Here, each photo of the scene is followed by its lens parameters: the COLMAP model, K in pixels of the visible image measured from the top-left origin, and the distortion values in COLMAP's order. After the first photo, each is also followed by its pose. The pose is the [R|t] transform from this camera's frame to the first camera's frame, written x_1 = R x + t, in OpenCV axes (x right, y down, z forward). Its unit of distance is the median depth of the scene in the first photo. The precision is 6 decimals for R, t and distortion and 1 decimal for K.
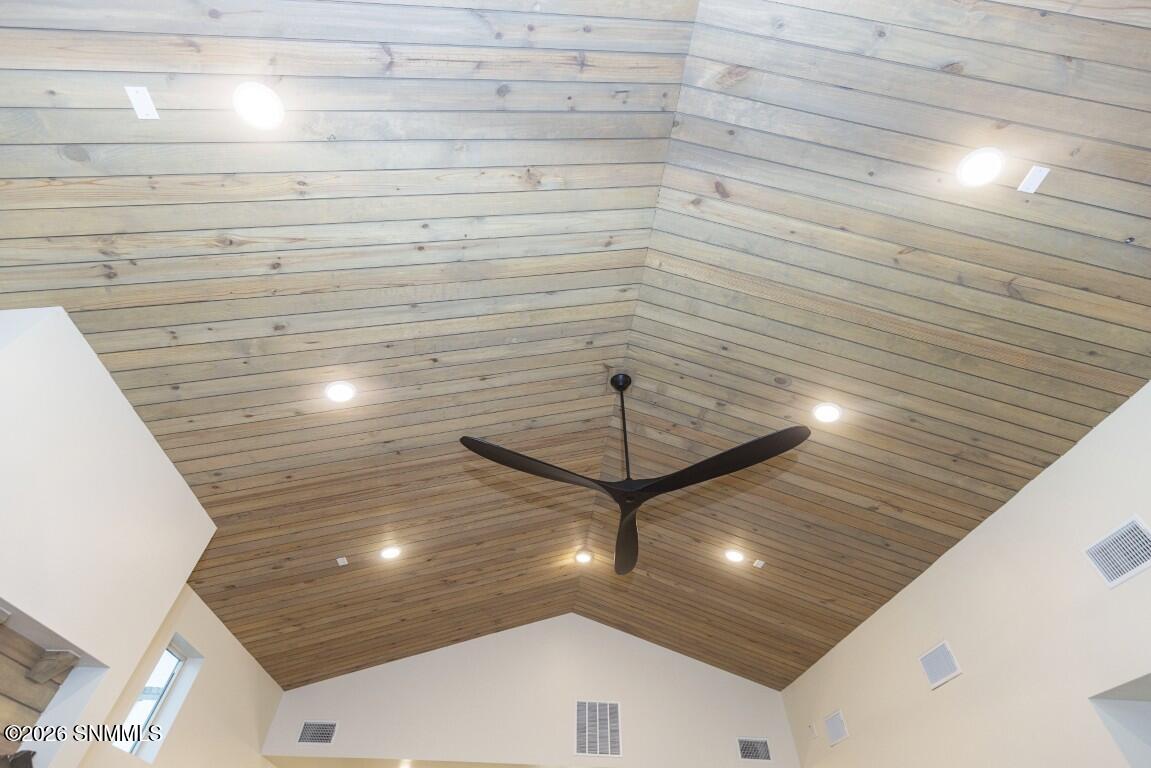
lens RADIAL K [[508.0, 0, 575.5], [0, 508.0, 384.0], [0, 0, 1]] dist [0.003748, 0.000430]
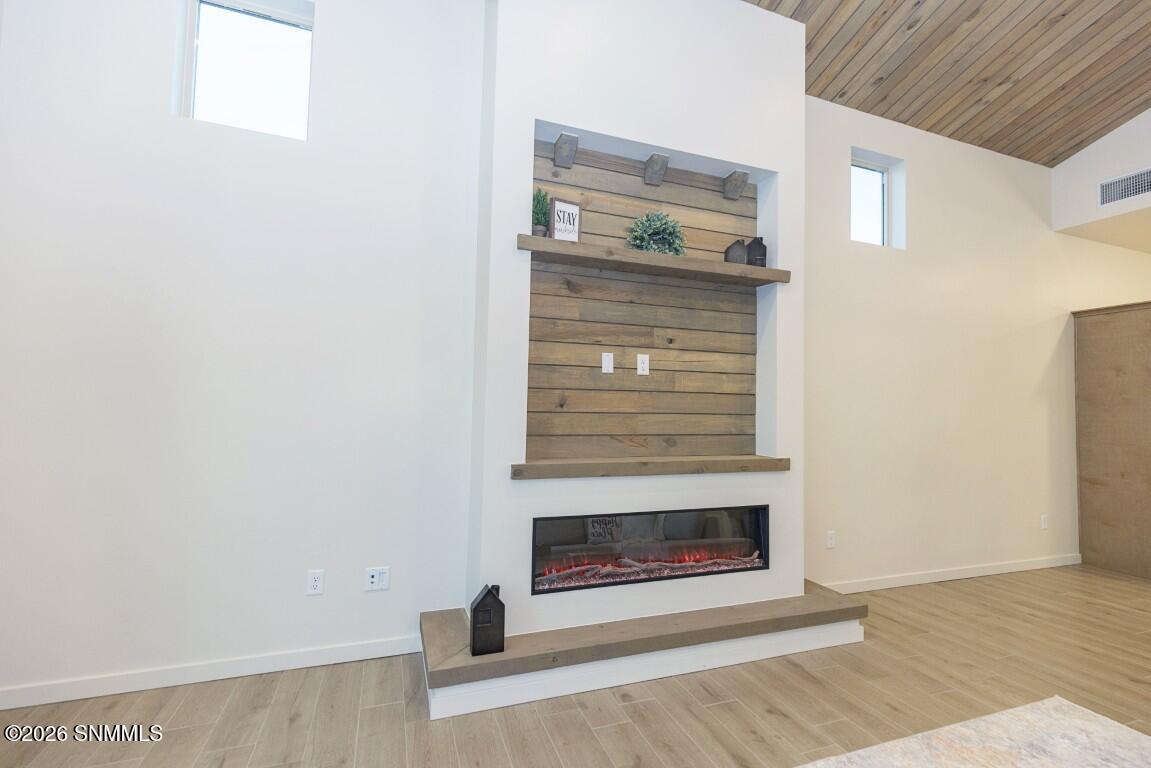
lens RADIAL K [[516.8, 0, 579.4], [0, 516.8, 380.4], [0, 0, 1]] dist [0.009425, -0.000042]
pose [[0.260469, -0.050252, -0.964173, 0.016168], [0.689204, 0.709032, 0.149232, 0.238359], [0.676131, -0.703383, 0.219315, 0.088815]]
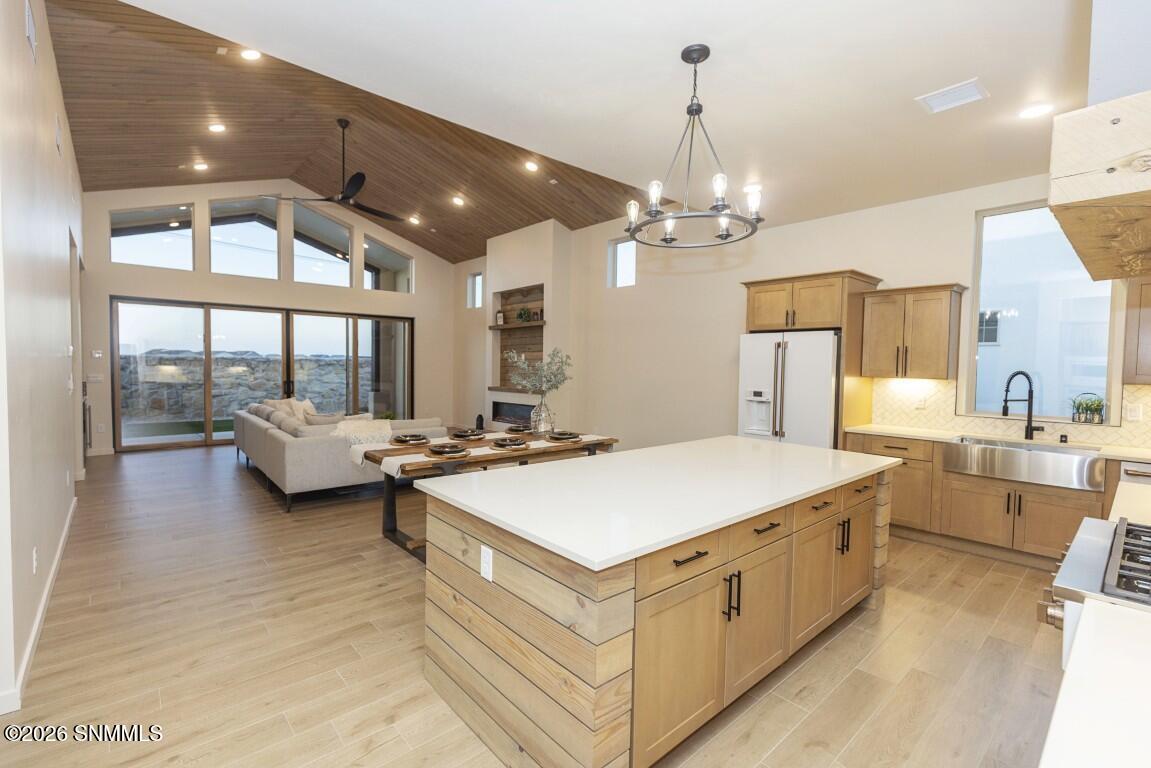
lens RADIAL K [[516.8, 0, 579.4], [0, 516.8, 380.4], [0, 0, 1]] dist [0.009425, -0.000042]
pose [[-0.808170, 0.007622, -0.588900, 0.385391], [0.420869, 0.706939, -0.568425, 1.568320], [0.411984, -0.707233, -0.574535, 1.379296]]
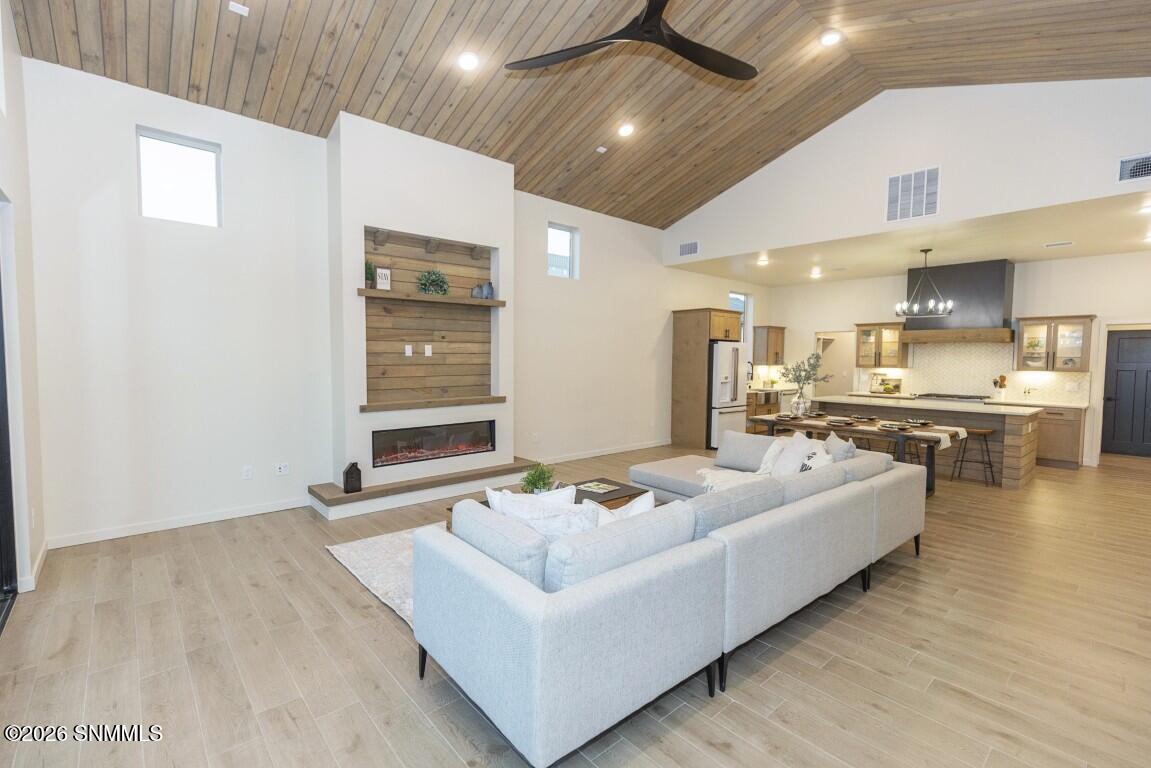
lens RADIAL K [[516.8, 0, 579.4], [0, 516.8, 380.4], [0, 0, 1]] dist [0.009425, -0.000042]
pose [[0.591259, 0.032061, -0.805844, 0.578836], [0.587917, 0.666848, 0.457894, 0.082200], [0.552056, -0.744504, 0.375431, -0.010043]]
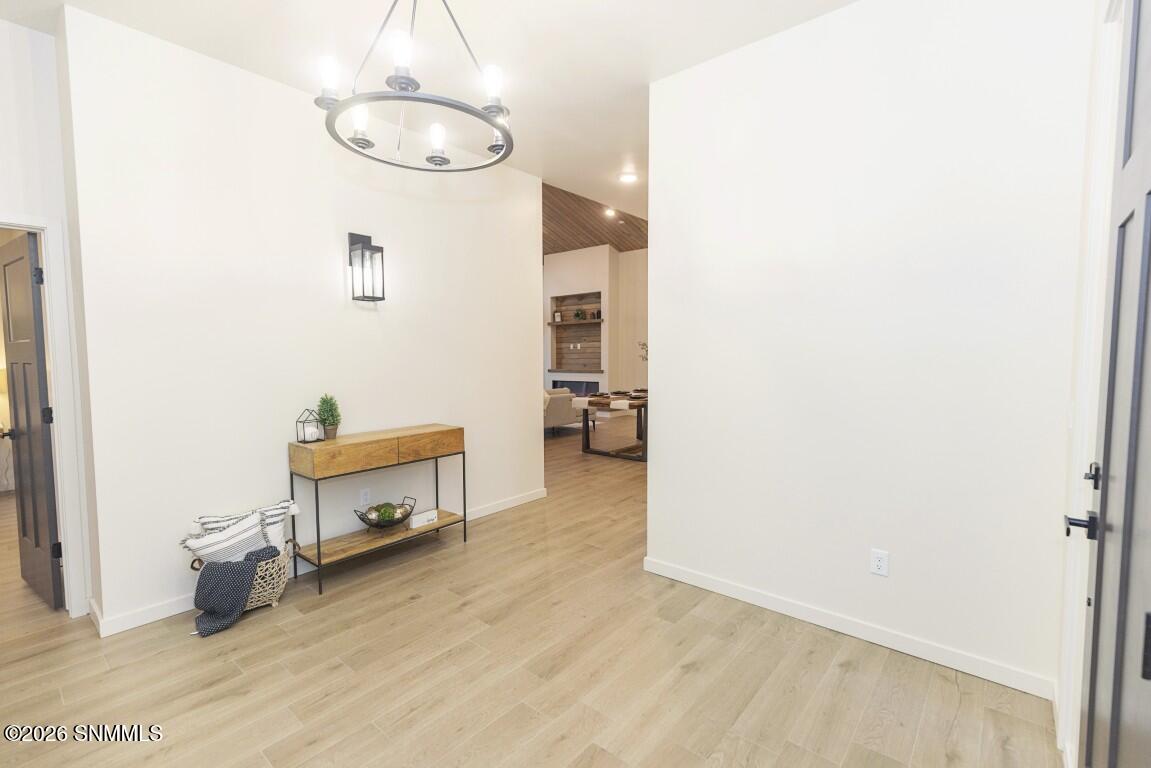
lens RADIAL K [[530.1, 0, 575.5], [0, 530.1, 384.0], [0, 0, 1]] dist [0.000297, -0.000058]
pose [[-0.717477, 0.044908, -0.695133, 1.224865], [0.512752, 0.709516, -0.483397, 1.703591], [0.471499, -0.703257, -0.532088, 1.493261]]
